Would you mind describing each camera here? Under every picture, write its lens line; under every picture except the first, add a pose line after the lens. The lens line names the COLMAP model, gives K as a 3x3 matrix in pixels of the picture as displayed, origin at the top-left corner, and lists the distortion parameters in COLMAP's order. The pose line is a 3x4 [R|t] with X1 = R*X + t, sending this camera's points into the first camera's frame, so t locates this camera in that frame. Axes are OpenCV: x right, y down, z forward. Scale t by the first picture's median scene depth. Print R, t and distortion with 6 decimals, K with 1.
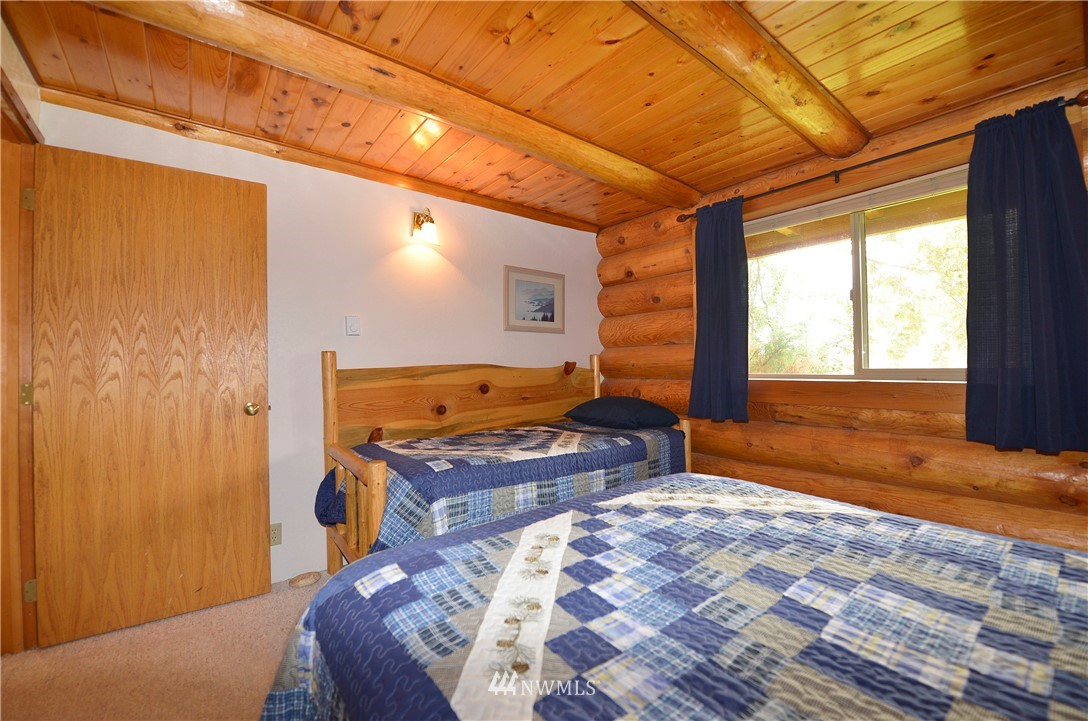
lens RADIAL K [[439.1, 0, 544.0], [0, 439.1, 360.5], [0, 0, 1]] dist [-0.020383, -0.000027]
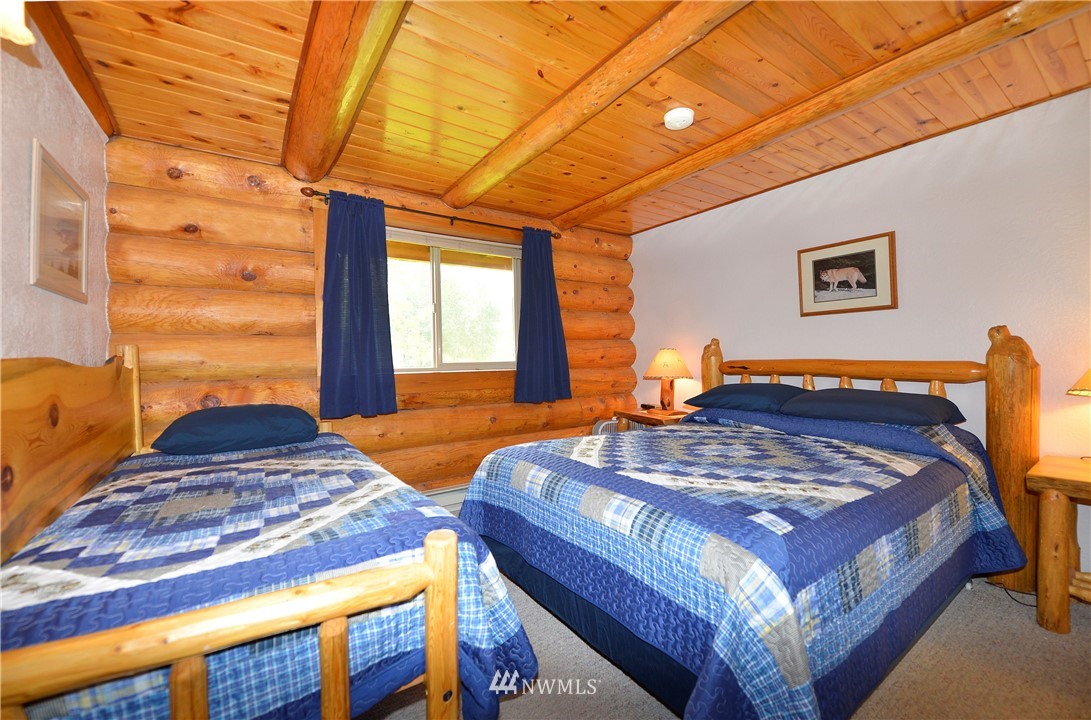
lens RADIAL K [[444.2, 0, 544.3], [0, 444.2, 357.2], [0, 0, 1]] dist [-0.000503, -0.007011]
pose [[0.074105, 0.006549, 0.997229, -0.789974], [-0.001589, 0.999978, -0.006449, 0.011358], [-0.997249, -0.001107, 0.074114, 0.715041]]
